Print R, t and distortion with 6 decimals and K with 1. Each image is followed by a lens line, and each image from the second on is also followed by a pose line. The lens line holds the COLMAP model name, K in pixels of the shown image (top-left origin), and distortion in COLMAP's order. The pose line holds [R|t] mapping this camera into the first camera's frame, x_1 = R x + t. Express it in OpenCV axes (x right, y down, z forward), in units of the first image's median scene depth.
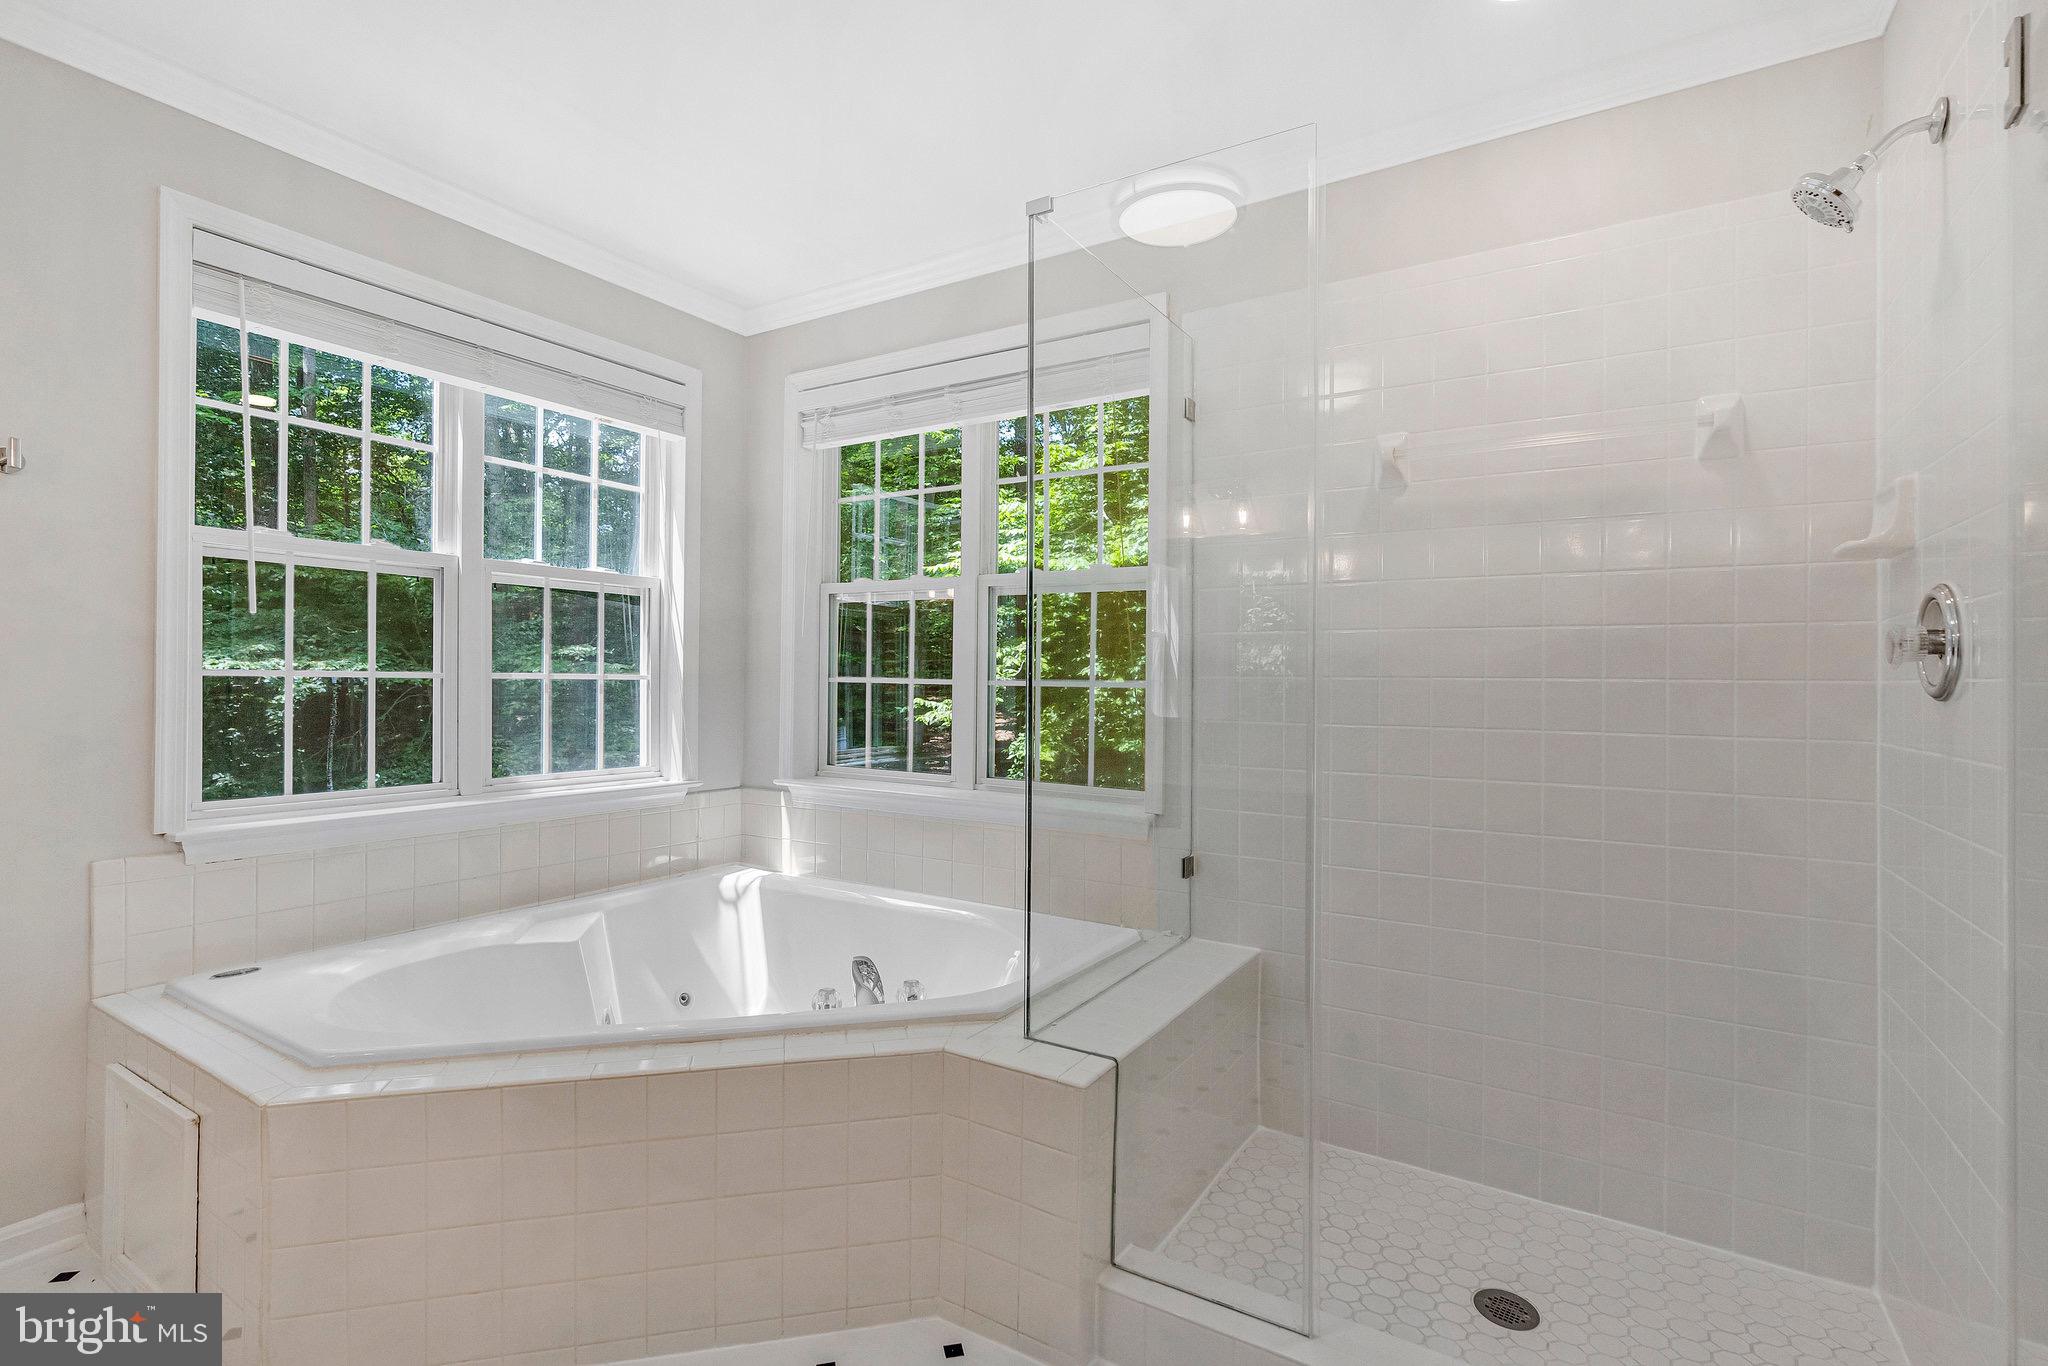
lens RADIAL K [[972.1, 0, 1024.0], [0, 972.1, 673.1], [0, 0, 1]] dist [-0.003830, -0.000145]
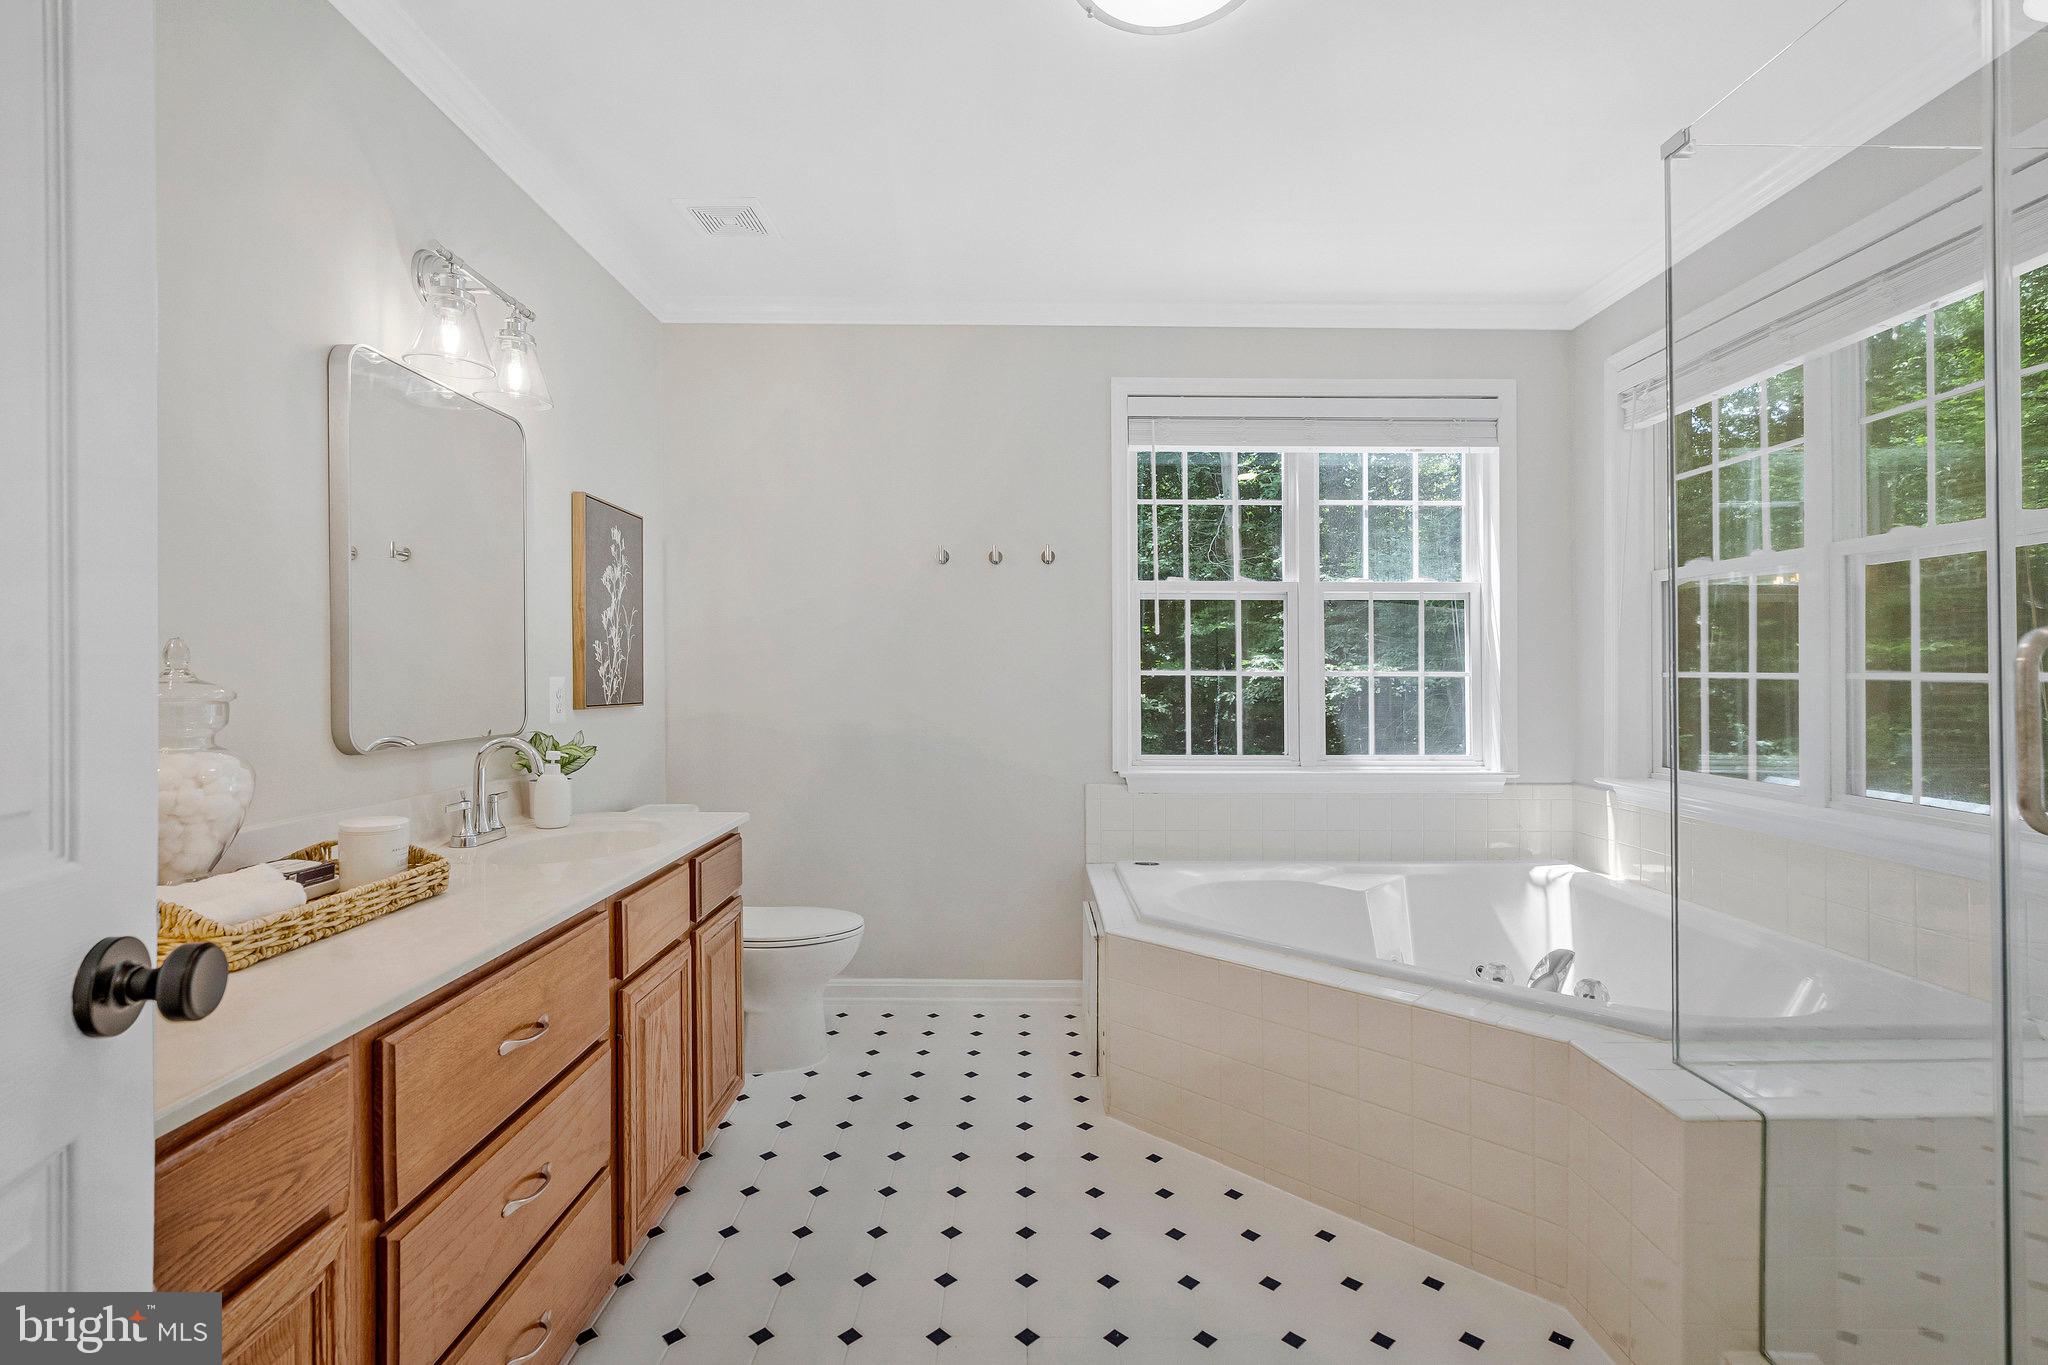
lens RADIAL K [[972.1, 0, 1024.5], [0, 972.1, 676.0], [0, 0, 1]] dist [-0.003830, -0.000145]
pose [[0.523972, -0.008919, -0.851689, 0.293901], [0.012172, 0.999921, -0.002983, 0.004229], [0.851648, -0.008804, 0.524040, 0.002944]]
